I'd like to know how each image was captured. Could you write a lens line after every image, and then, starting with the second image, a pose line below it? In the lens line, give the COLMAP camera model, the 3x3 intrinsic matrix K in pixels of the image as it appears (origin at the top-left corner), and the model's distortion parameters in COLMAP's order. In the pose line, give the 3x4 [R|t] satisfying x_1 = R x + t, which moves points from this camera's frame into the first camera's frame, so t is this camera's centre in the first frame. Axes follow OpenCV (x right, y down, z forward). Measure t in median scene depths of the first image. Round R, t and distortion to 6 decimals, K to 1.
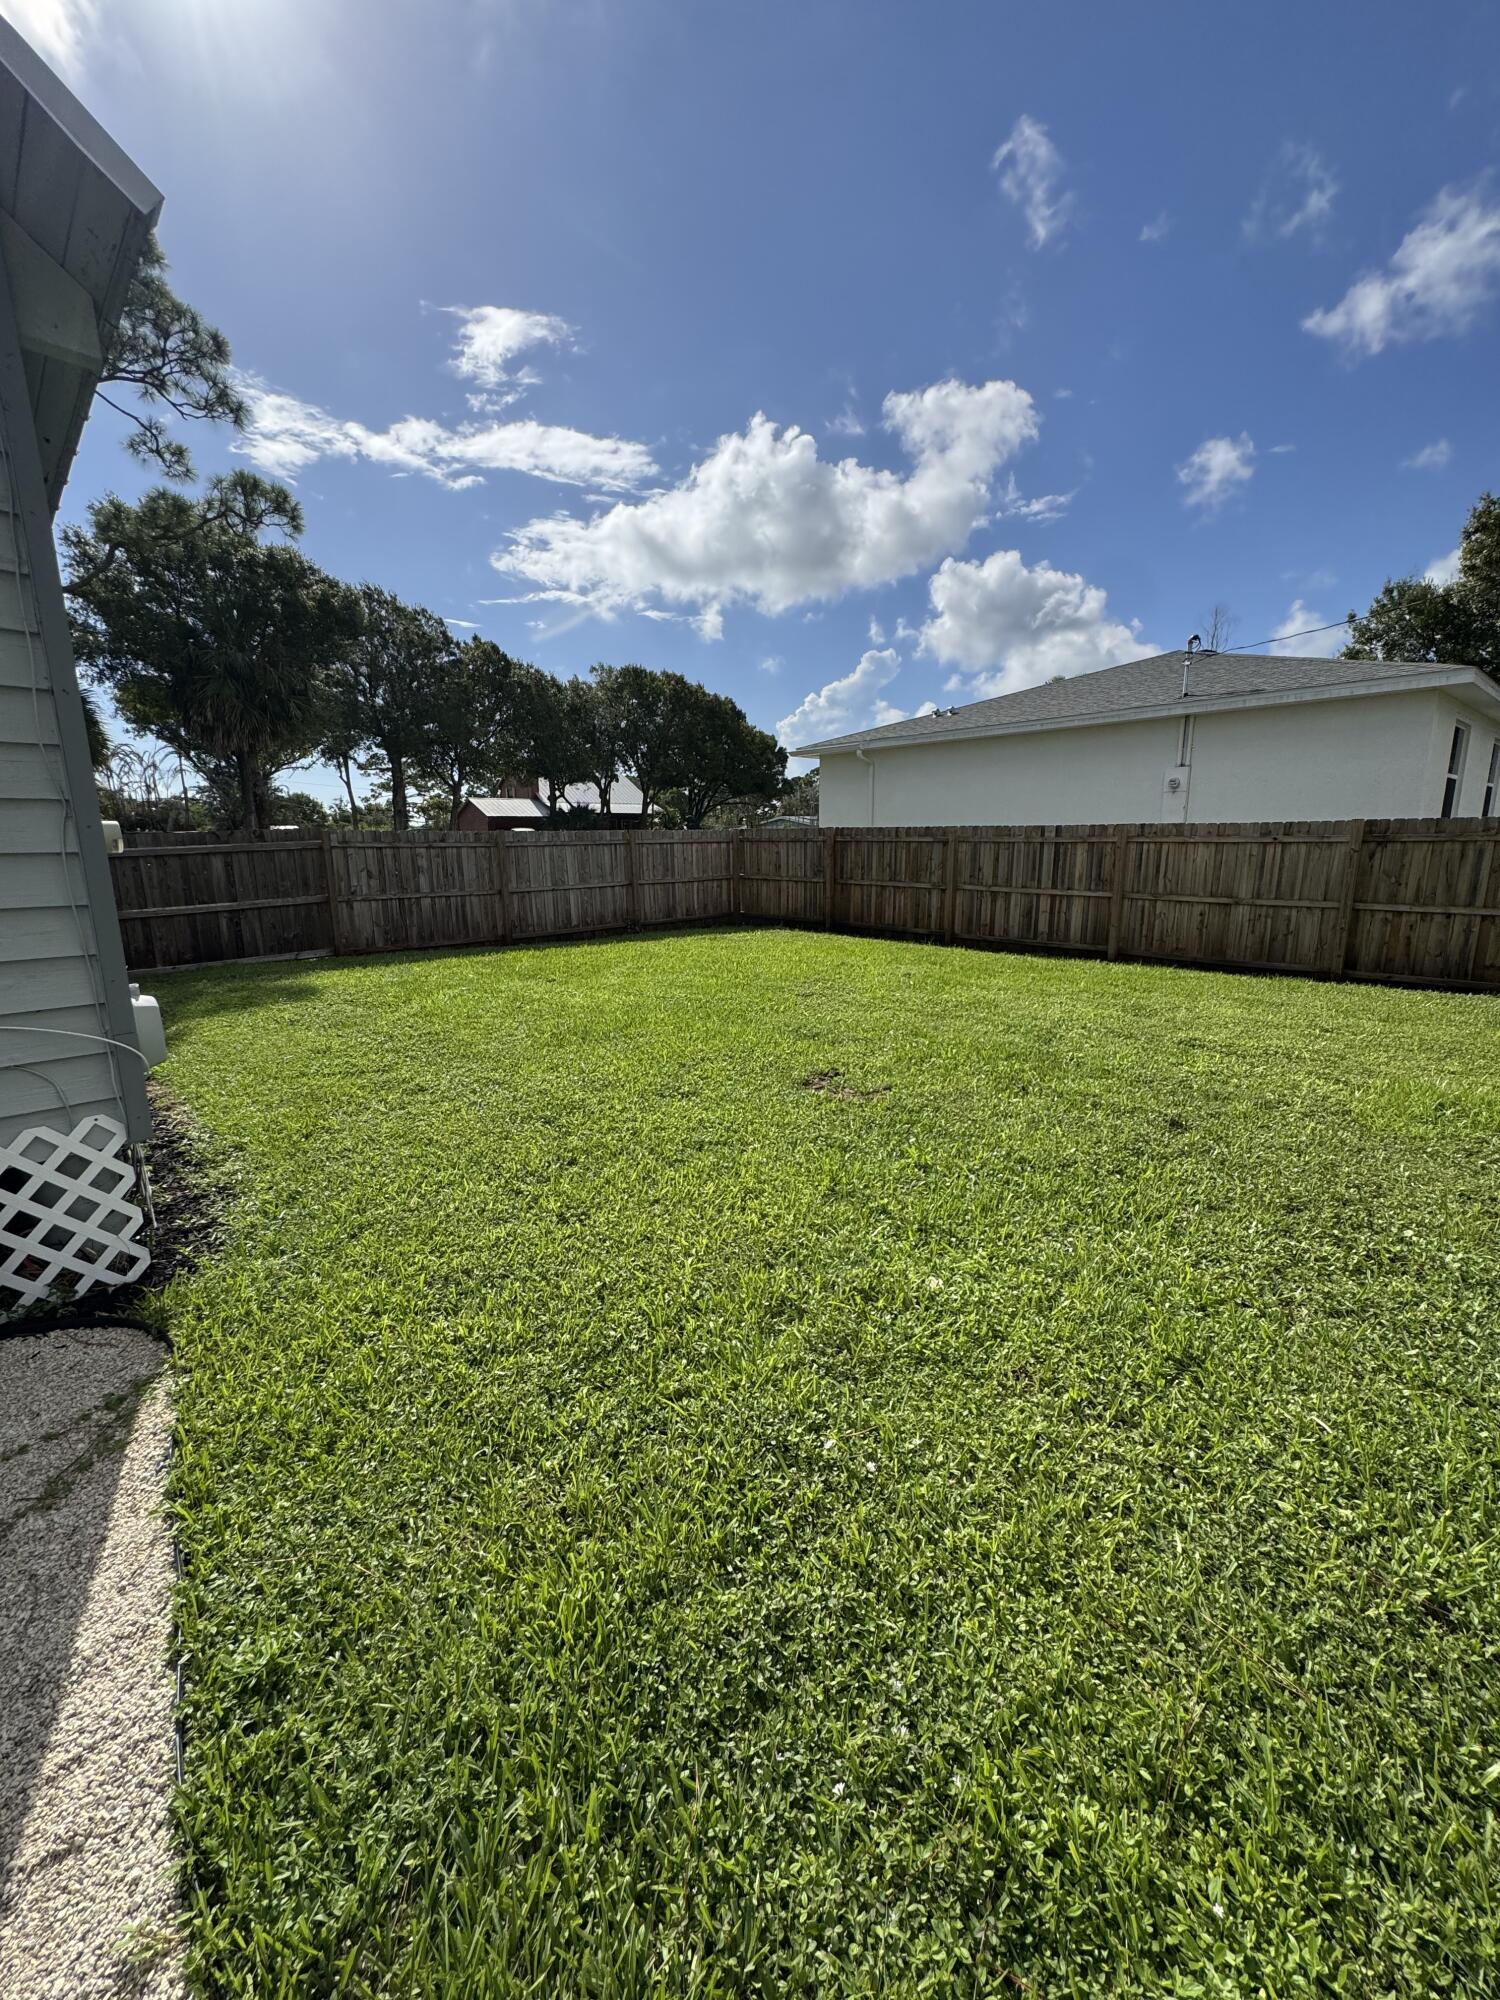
lens RADIAL K [[805.0, 0, 750.0], [0, 805.0, 1000.0], [0, 0, 1]] dist [-0.002561, -0.000449]
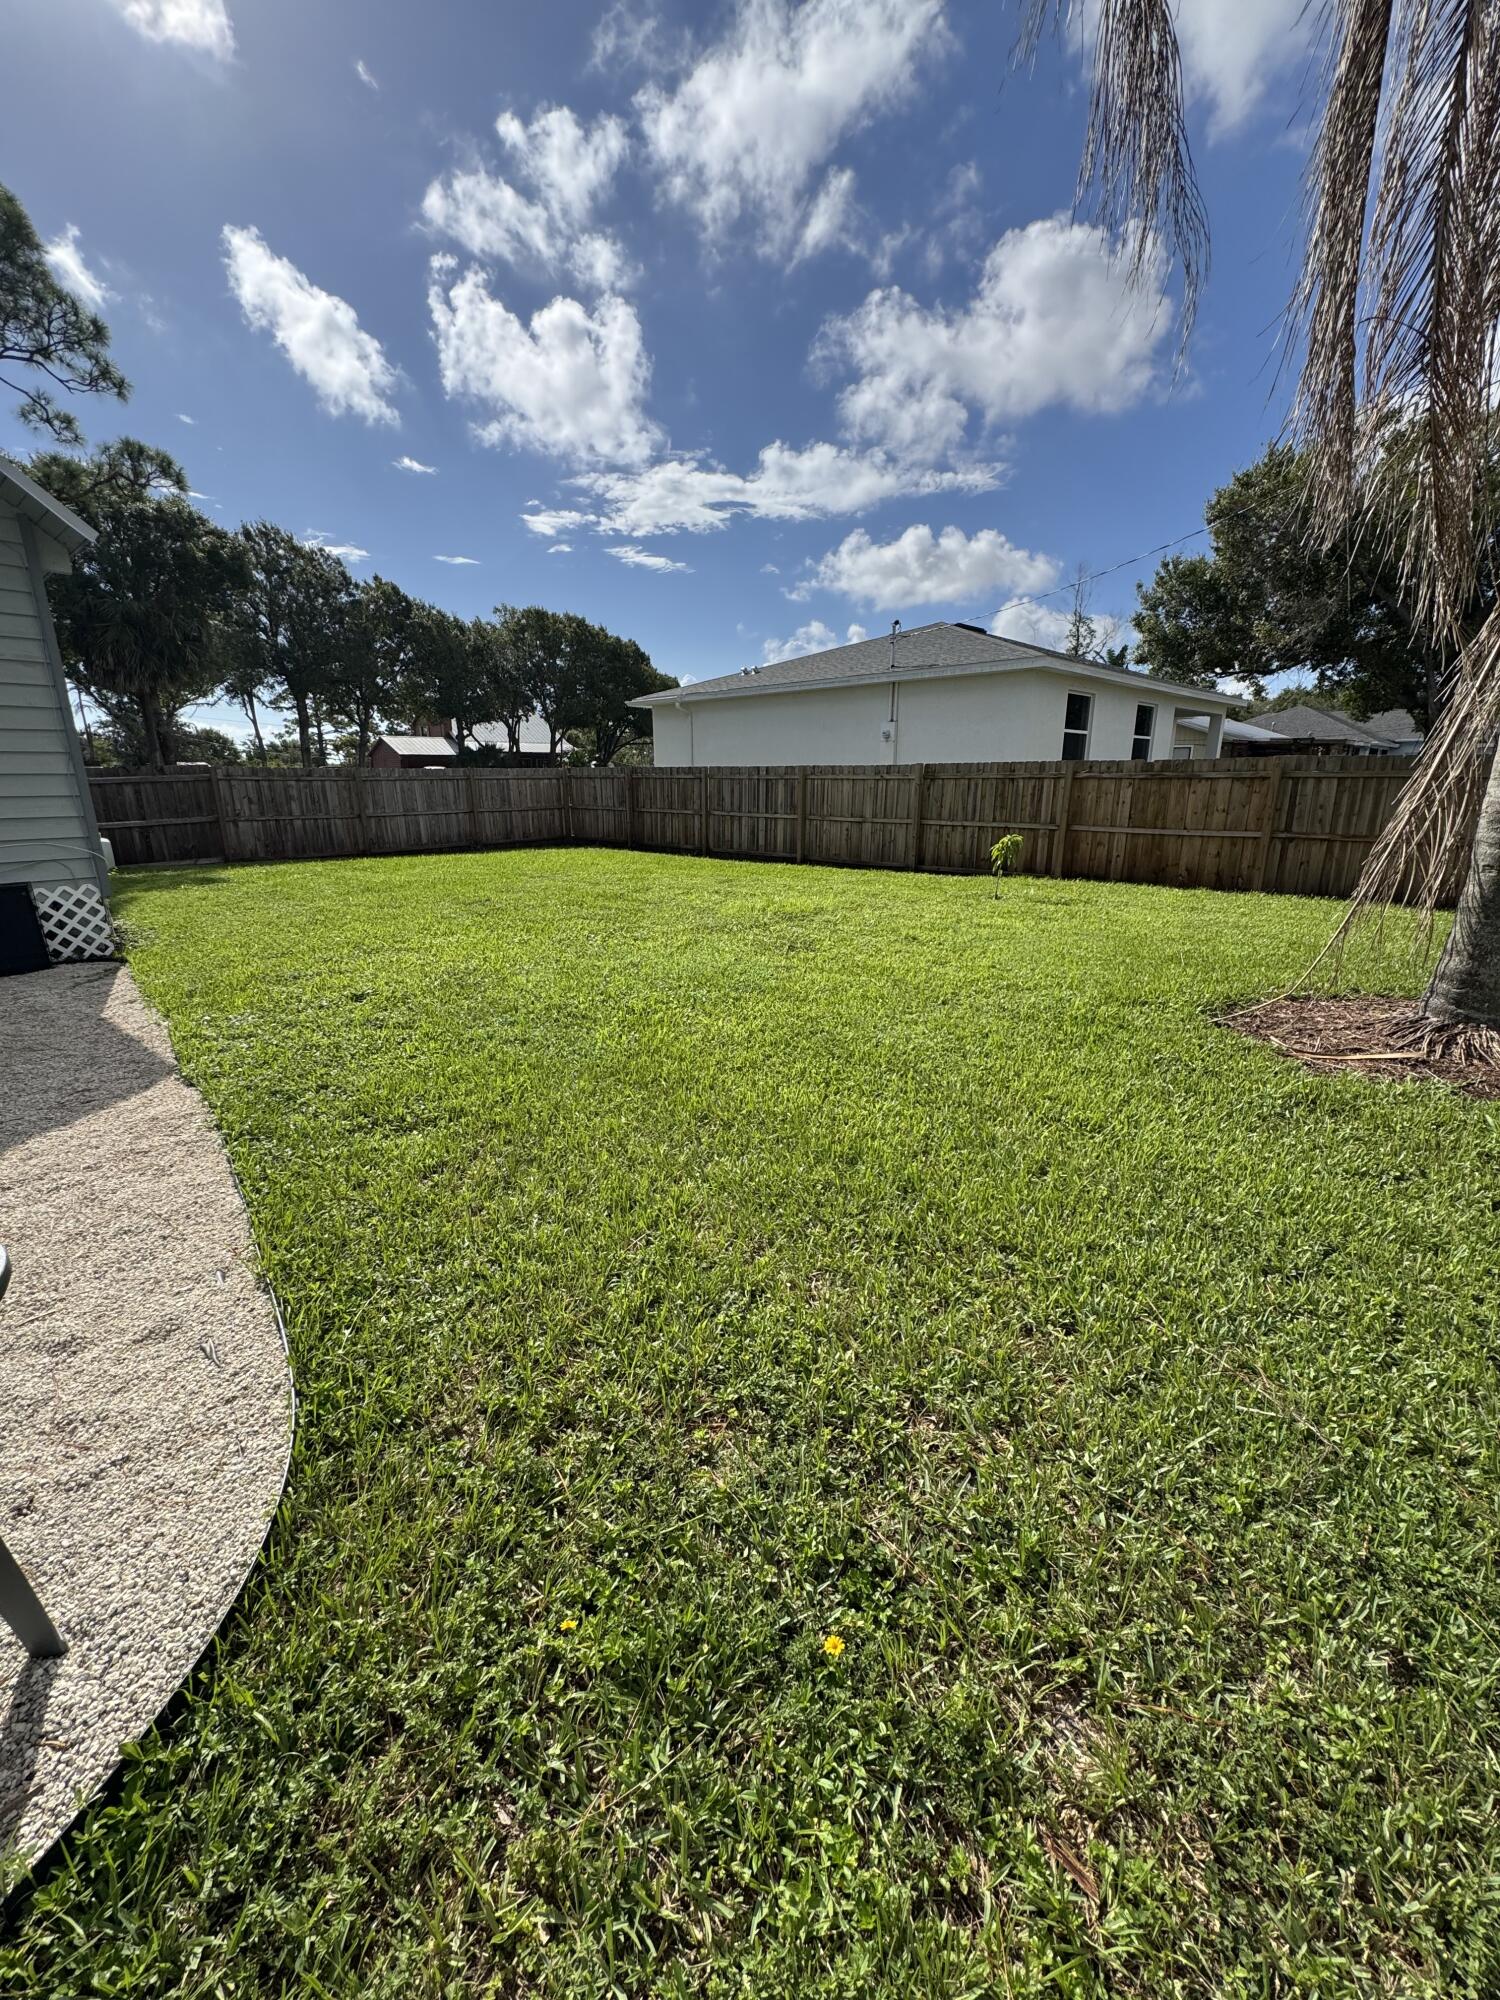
lens RADIAL K [[799.6, 0, 752.2], [0, 799.6, 998.0], [0, 0, 1]] dist [-0.001975, -0.000059]
pose [[0.997298, -0.014390, 0.072033, 0.099414], [0.009335, 0.997501, 0.070026, 0.032918], [-0.072860, -0.069165, 0.994941, -0.154420]]
